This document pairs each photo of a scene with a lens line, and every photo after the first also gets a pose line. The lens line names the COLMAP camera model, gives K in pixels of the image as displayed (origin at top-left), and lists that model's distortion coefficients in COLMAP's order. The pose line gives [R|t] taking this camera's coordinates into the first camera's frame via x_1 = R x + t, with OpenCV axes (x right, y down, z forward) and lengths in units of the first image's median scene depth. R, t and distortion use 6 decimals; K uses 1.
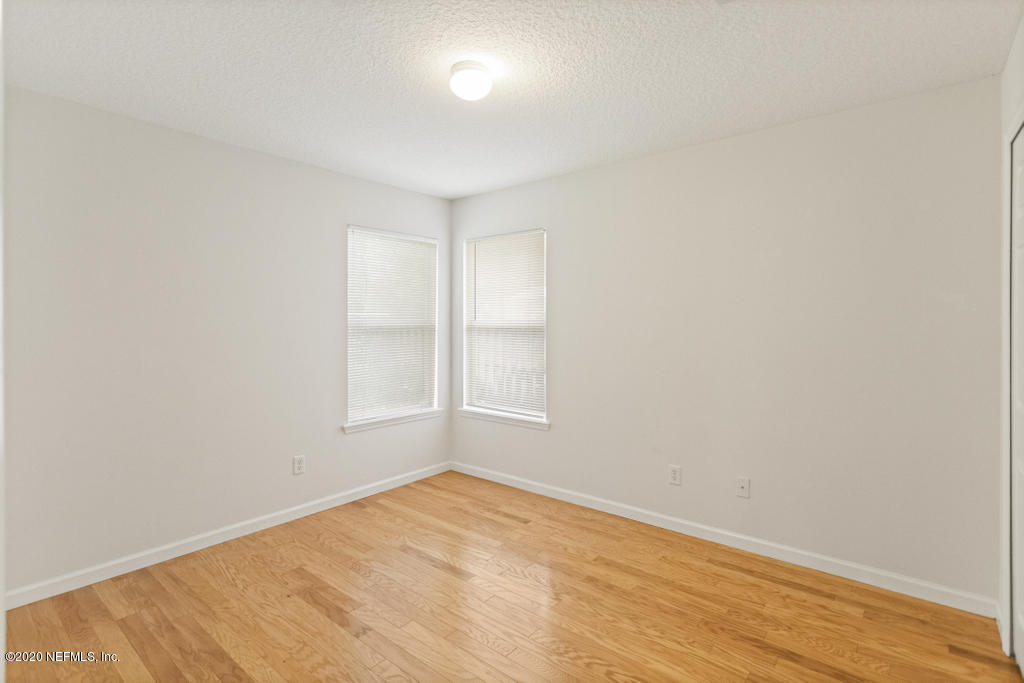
lens RADIAL K [[489.0, 0, 506.5], [0, 489.0, 335.0], [0, 0, 1]] dist [0.009675, -0.002338]
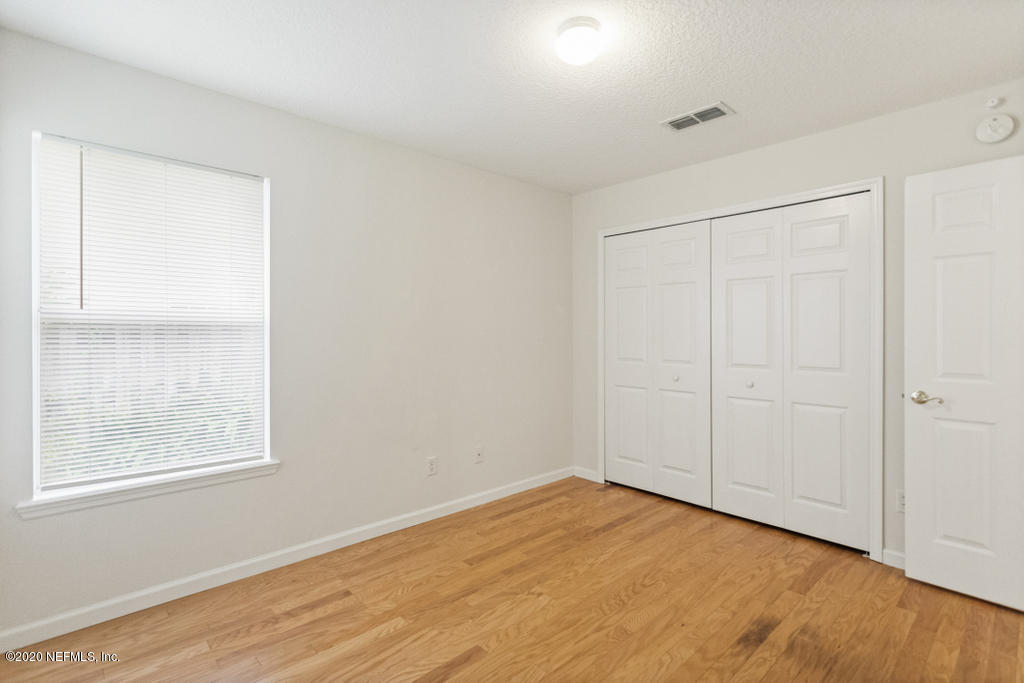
lens RADIAL K [[489.0, 0, 505.0], [0, 489.0, 338.3], [0, 0, 1]] dist [0.009675, -0.002338]
pose [[0.142140, -0.012229, 0.989771, -0.842580], [0.026910, 0.999602, 0.008486, 0.012777], [-0.989481, 0.025428, 0.142412, 0.879818]]
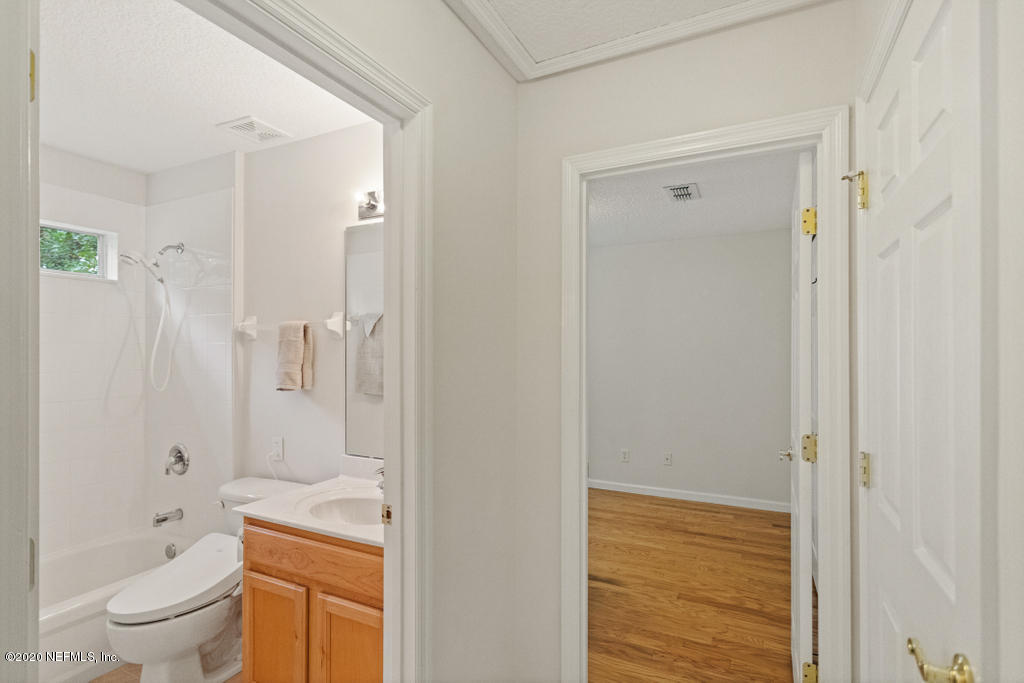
lens RADIAL K [[489.0, 0, 511.2], [0, 489.0, 351.8], [0, 0, 1]] dist [0.009675, -0.002338]
pose [[0.974662, 0.002591, 0.223669, -0.454311], [0.003597, 0.999622, -0.027252, -0.004289], [-0.223655, 0.027366, 0.974284, -0.562932]]
